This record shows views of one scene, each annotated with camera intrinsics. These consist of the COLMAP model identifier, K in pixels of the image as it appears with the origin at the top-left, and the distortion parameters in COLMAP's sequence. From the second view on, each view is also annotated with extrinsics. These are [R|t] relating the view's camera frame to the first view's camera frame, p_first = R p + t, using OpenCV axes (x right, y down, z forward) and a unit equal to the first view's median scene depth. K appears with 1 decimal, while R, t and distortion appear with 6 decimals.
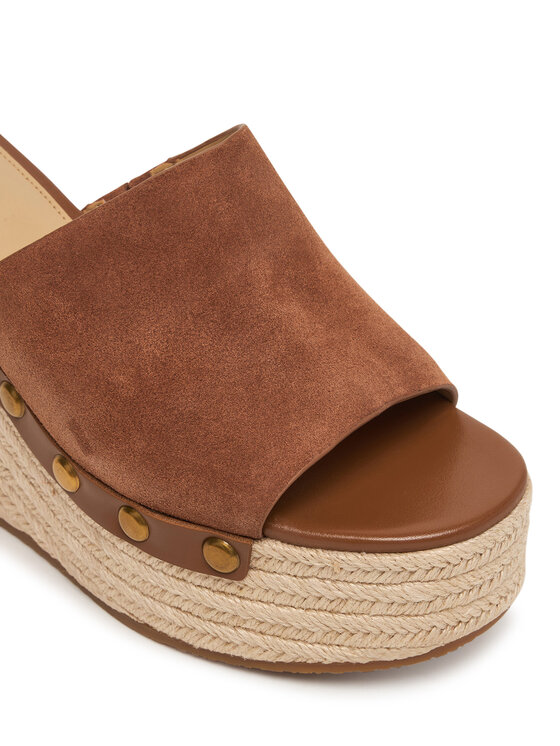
lens RADIAL K [[1682.7, 0, 280.0], [0, 1682.7, 373.0], [0, 0, 1]] dist [-0.016481, 0.070957]
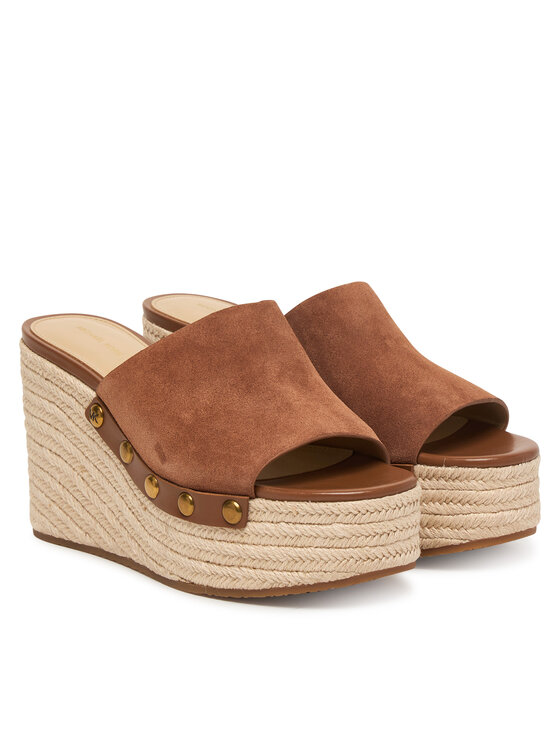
lens RADIAL K [[1968.9, 0, 280.0], [0, 1968.9, 373.0], [0, 0, 1]] dist [0.639953, -0.057532]
pose [[0.989406, 0.037457, -0.140258, 0.289239], [-0.085968, 0.929699, -0.358148, 0.690197], [0.116983, 0.366411, 0.923070, -0.903948]]
